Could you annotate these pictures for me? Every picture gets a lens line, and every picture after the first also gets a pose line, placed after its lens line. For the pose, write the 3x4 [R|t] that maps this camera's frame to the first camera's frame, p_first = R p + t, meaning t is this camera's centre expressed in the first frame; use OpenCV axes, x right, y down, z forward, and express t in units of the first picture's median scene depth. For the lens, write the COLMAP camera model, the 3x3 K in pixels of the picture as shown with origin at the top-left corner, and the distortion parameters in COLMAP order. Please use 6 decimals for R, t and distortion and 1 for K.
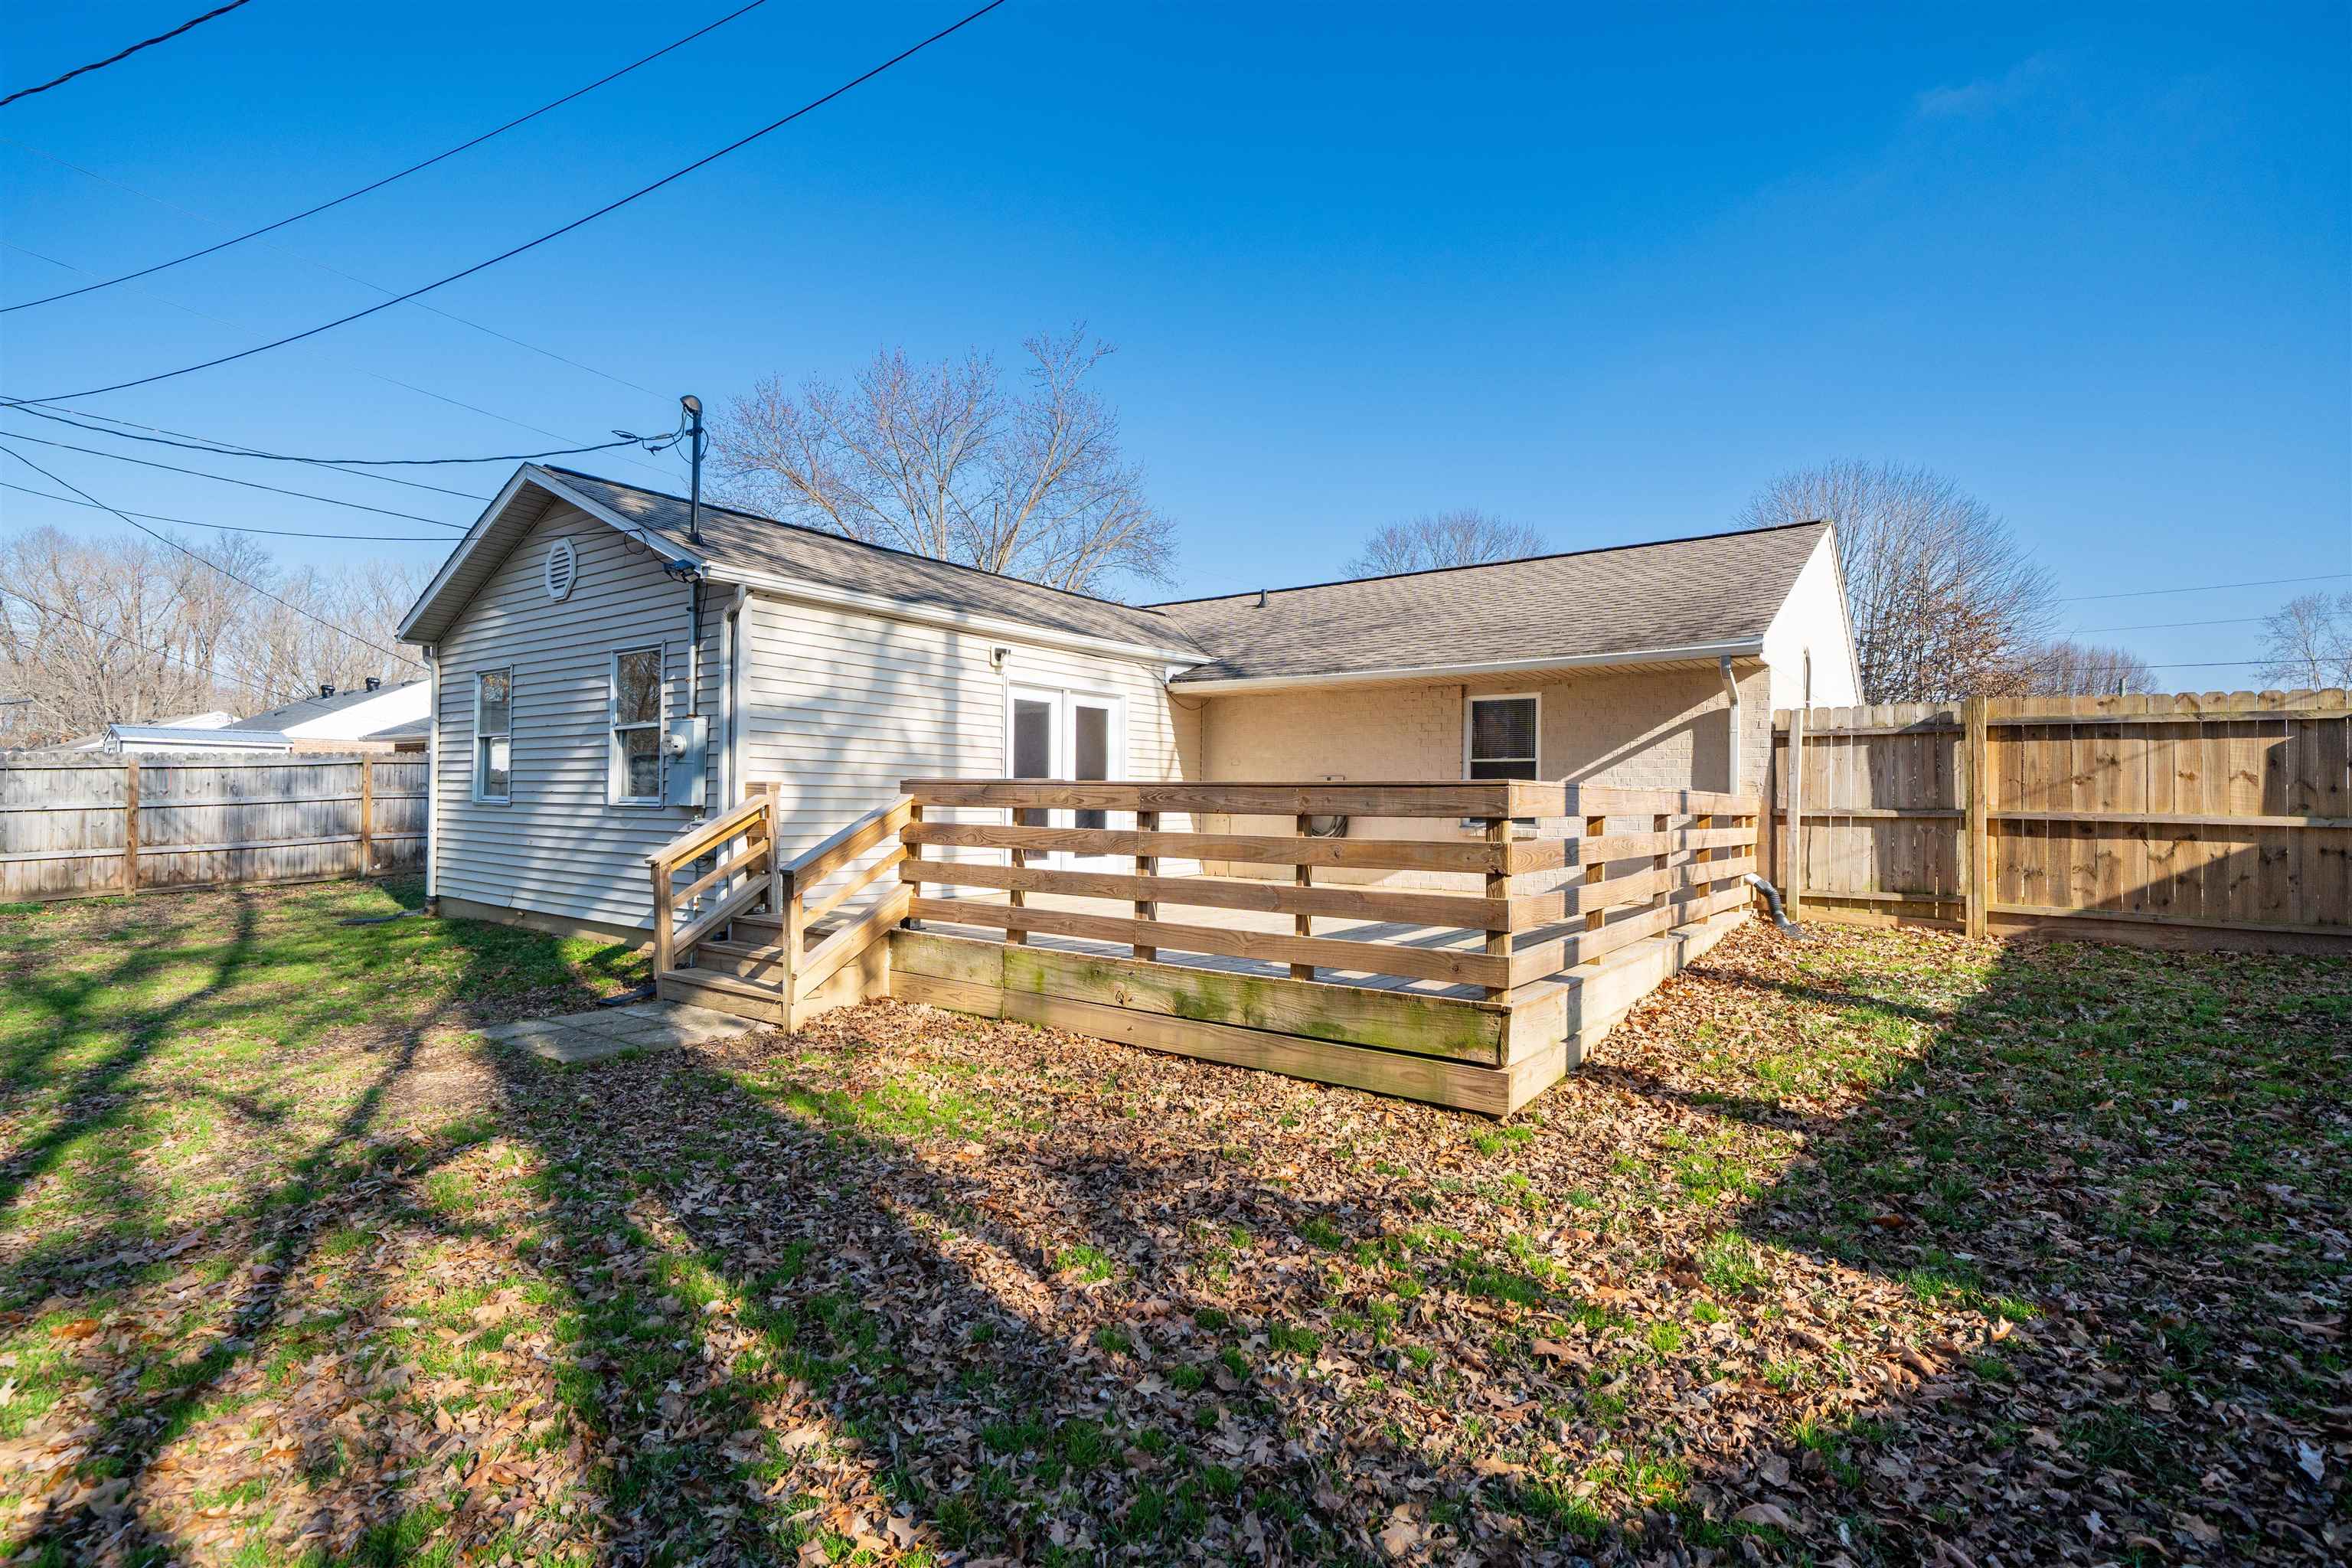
lens RADIAL K [[1109.7, 0, 1176.0], [0, 1109.7, 784.0], [0, 0, 1]] dist [-0.000734, 0.000048]
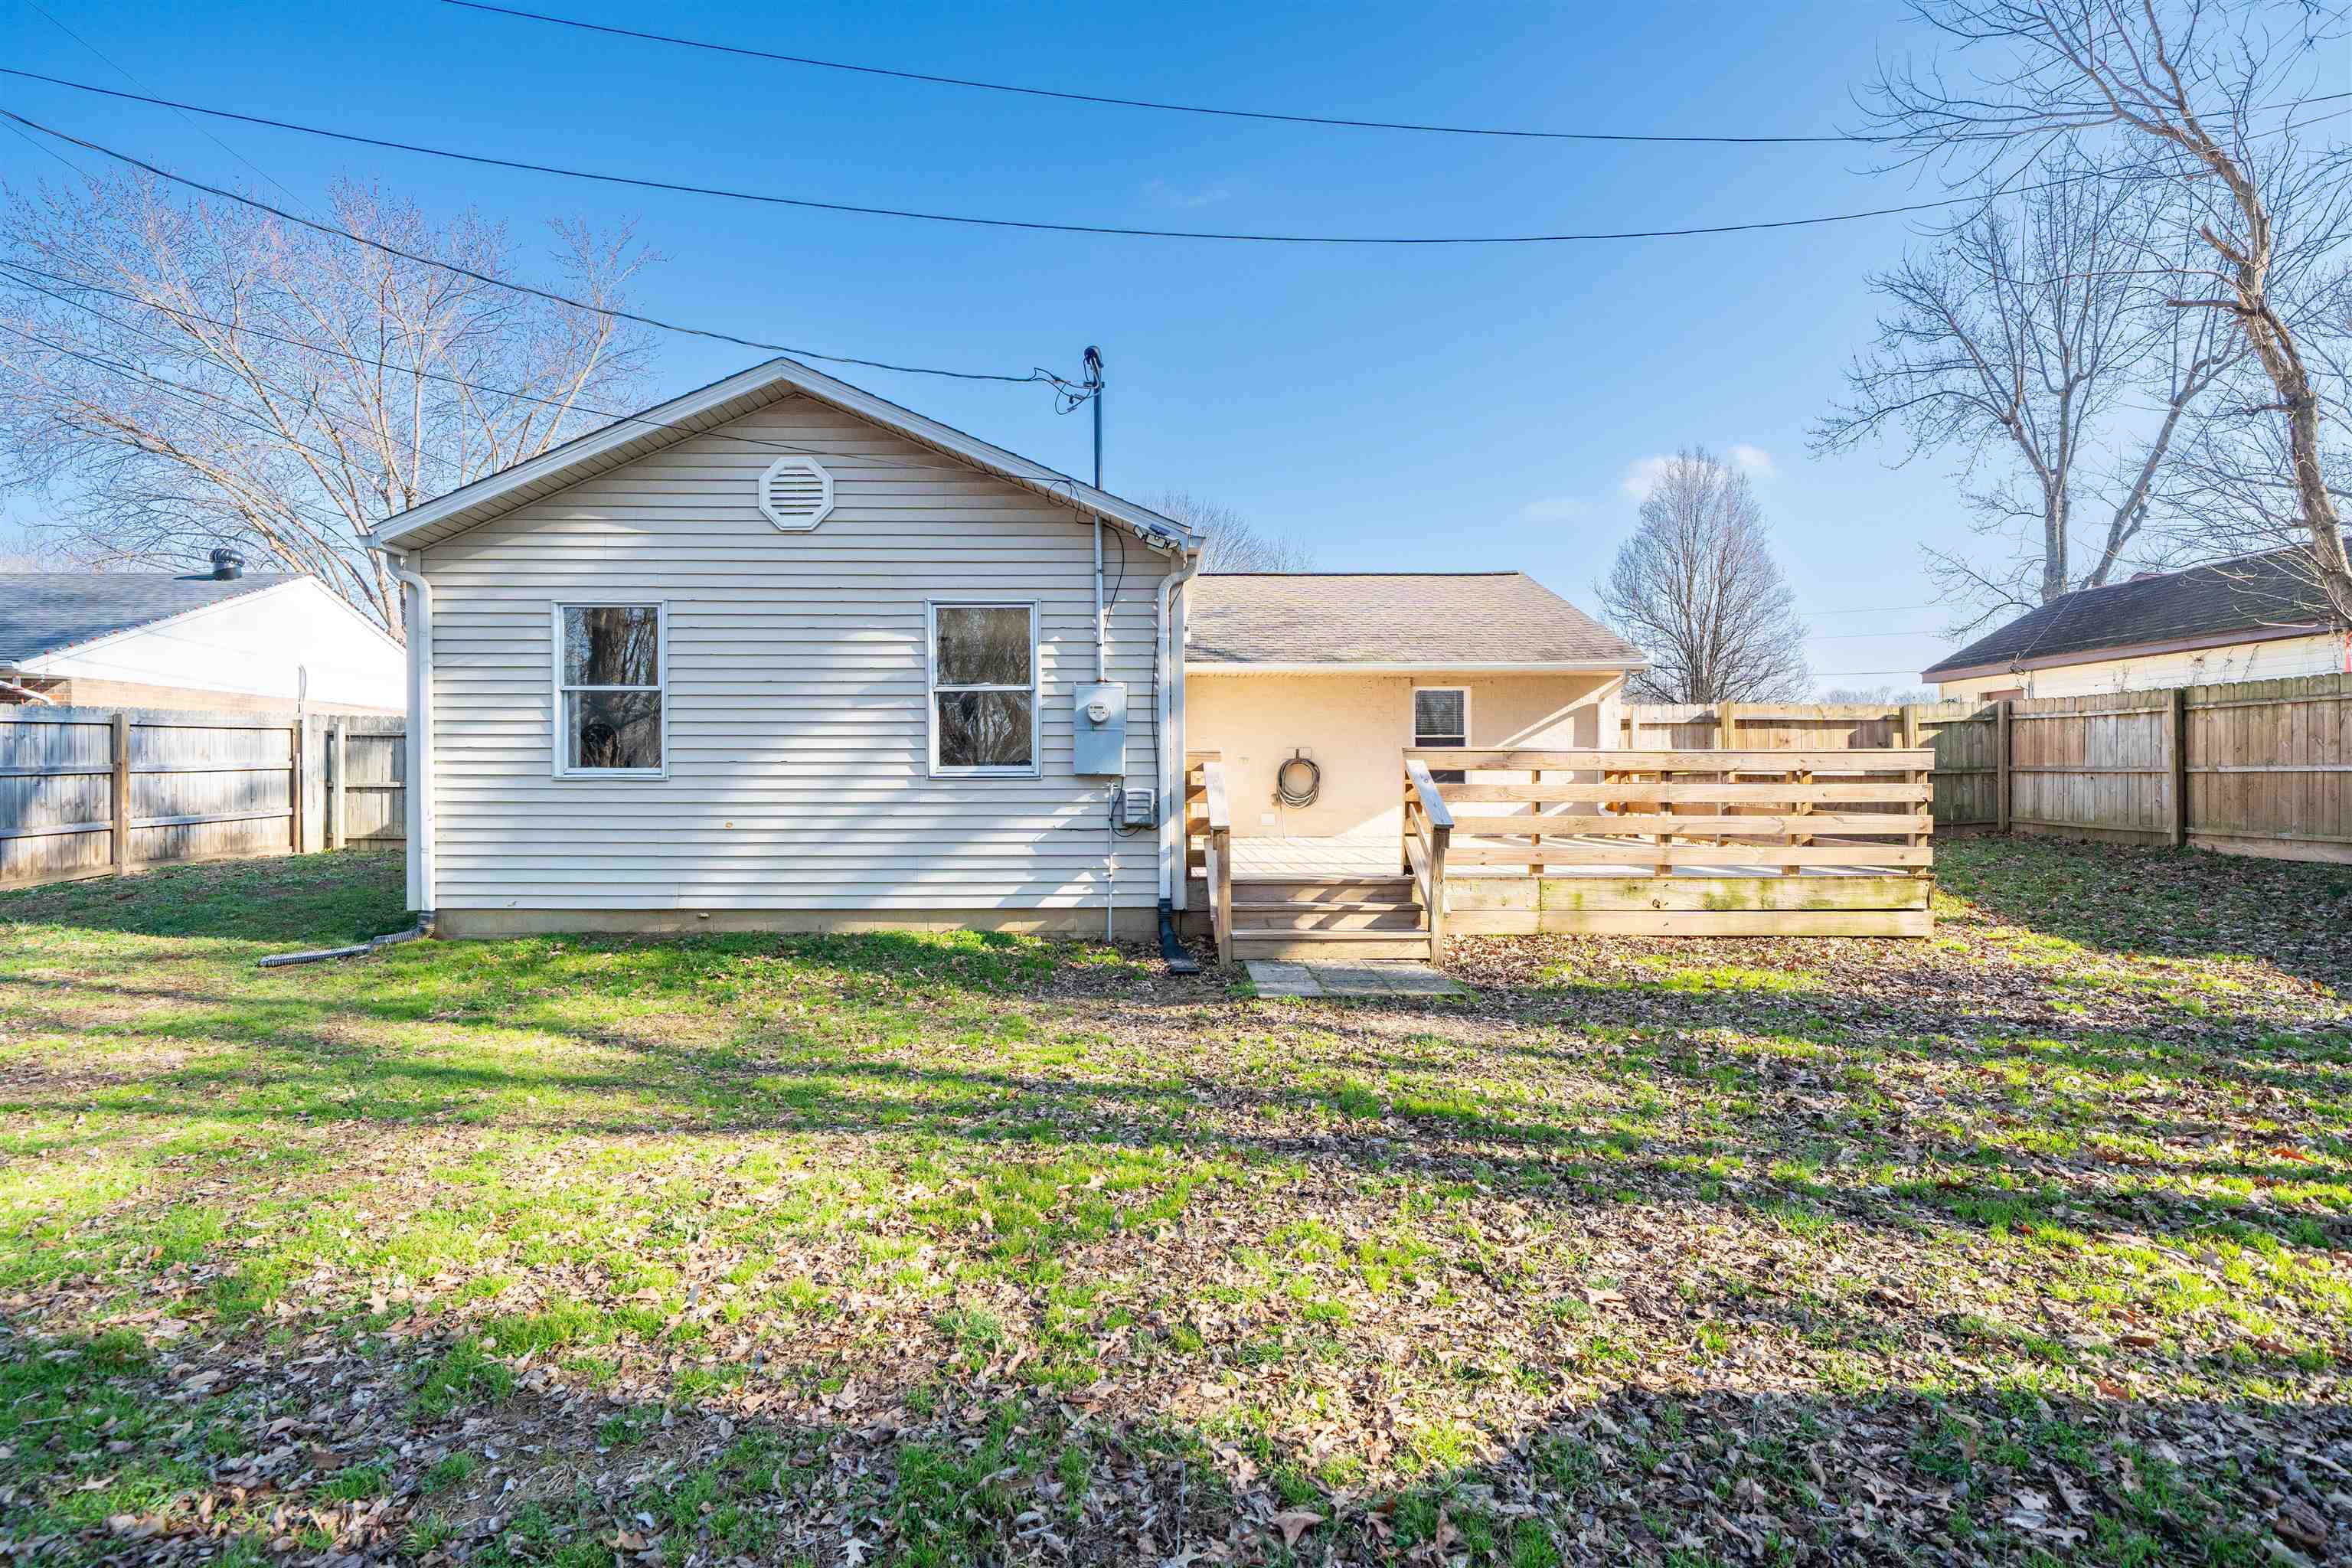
lens RADIAL K [[1109.7, 0, 1176.0], [0, 1109.7, 784.0], [0, 0, 1]] dist [-0.000734, 0.000048]
pose [[0.777073, -0.016047, 0.629206, -0.958485], [0.000215, 0.999682, 0.025230, 0.003485], [-0.629411, -0.019470, 0.776829, 0.196833]]
